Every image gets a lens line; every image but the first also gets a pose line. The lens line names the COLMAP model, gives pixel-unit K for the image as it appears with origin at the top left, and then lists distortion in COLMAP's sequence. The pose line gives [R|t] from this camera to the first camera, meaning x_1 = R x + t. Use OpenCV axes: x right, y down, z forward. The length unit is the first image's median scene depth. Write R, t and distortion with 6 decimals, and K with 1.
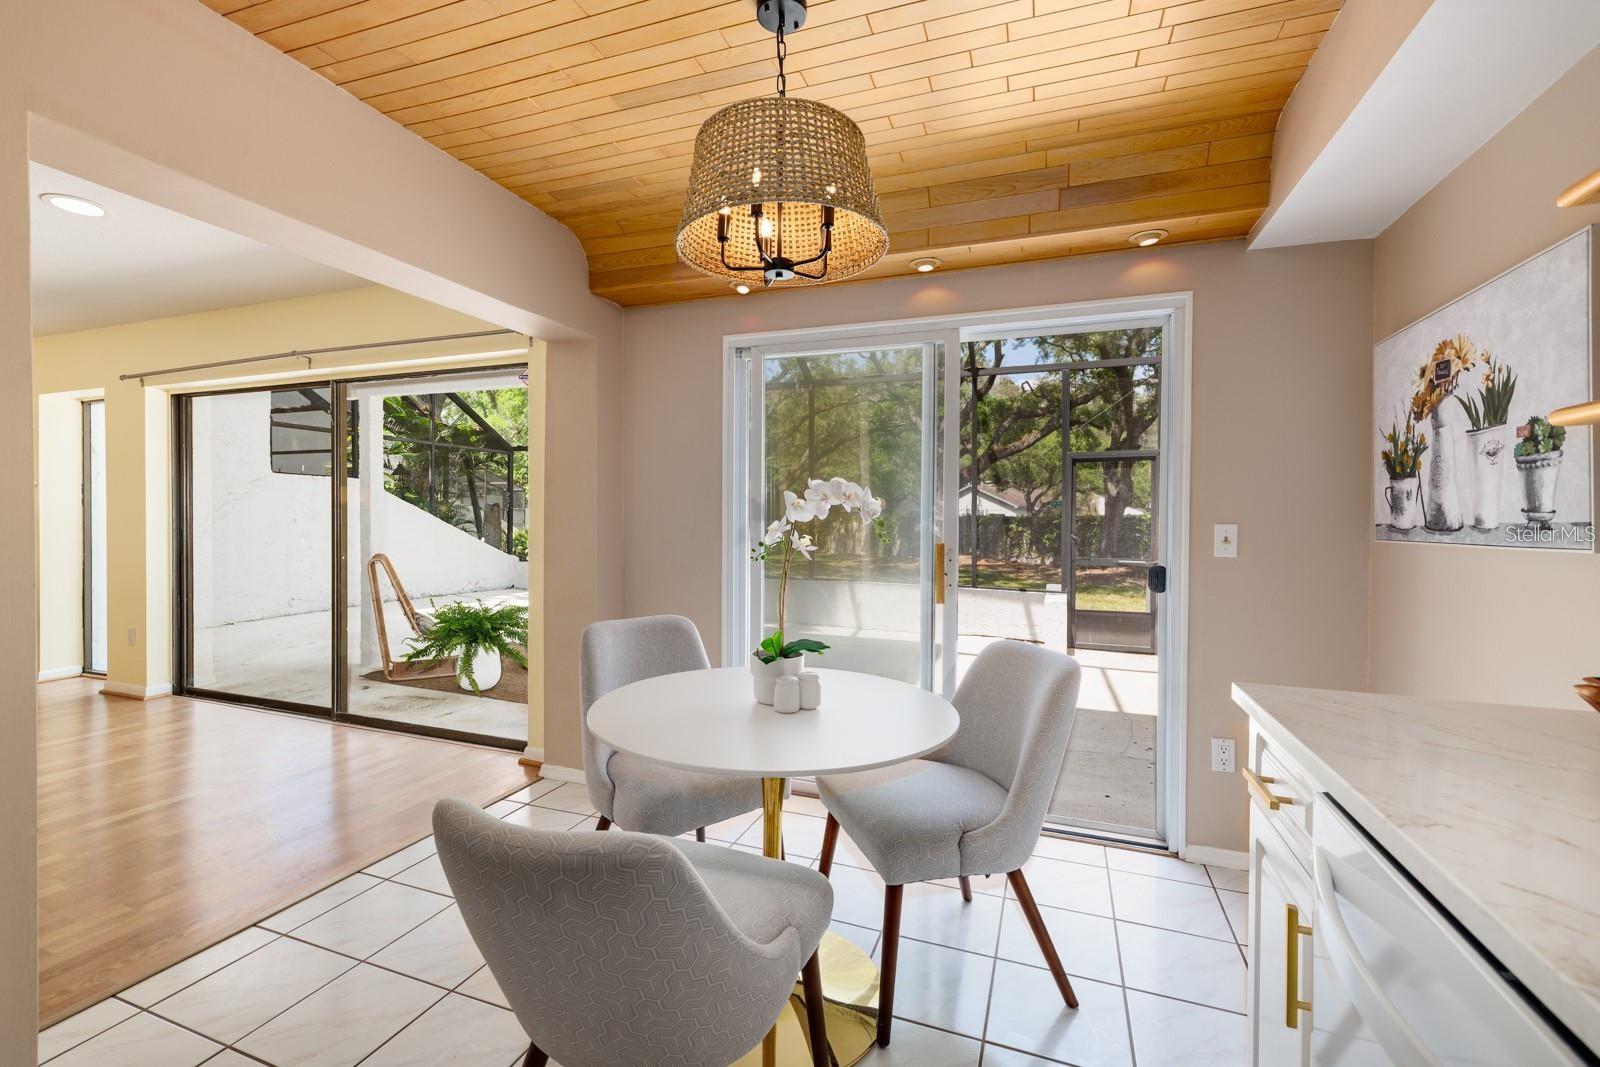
lens RADIAL K [[686.7, 0, 803.2], [0, 686.7, 527.3], [0, 0, 1]] dist [0.000085, -0.000120]
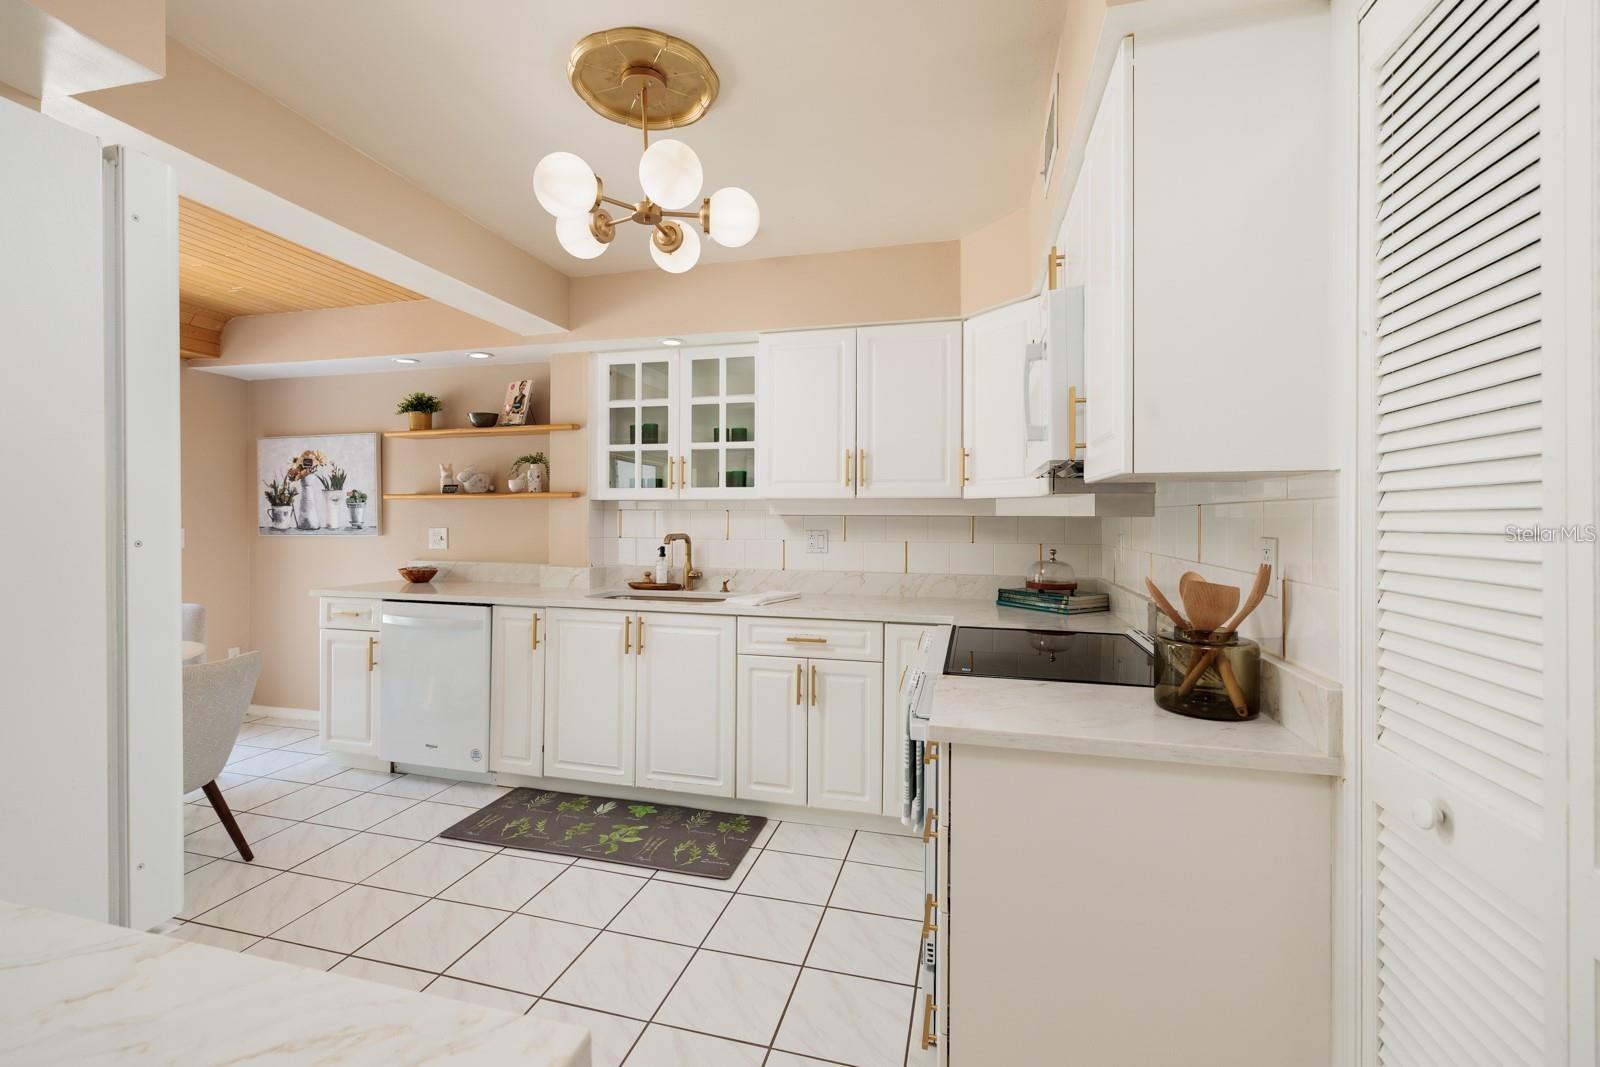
lens RADIAL K [[686.7, 0, 799.5], [0, 686.7, 533.2], [0, 0, 1]] dist [0.000085, -0.000120]
pose [[-0.090545, -0.008286, 0.995858, -1.600359], [0.004321, 0.999953, 0.008713, 0.004235], [-0.995883, 0.005092, -0.090505, -0.485841]]
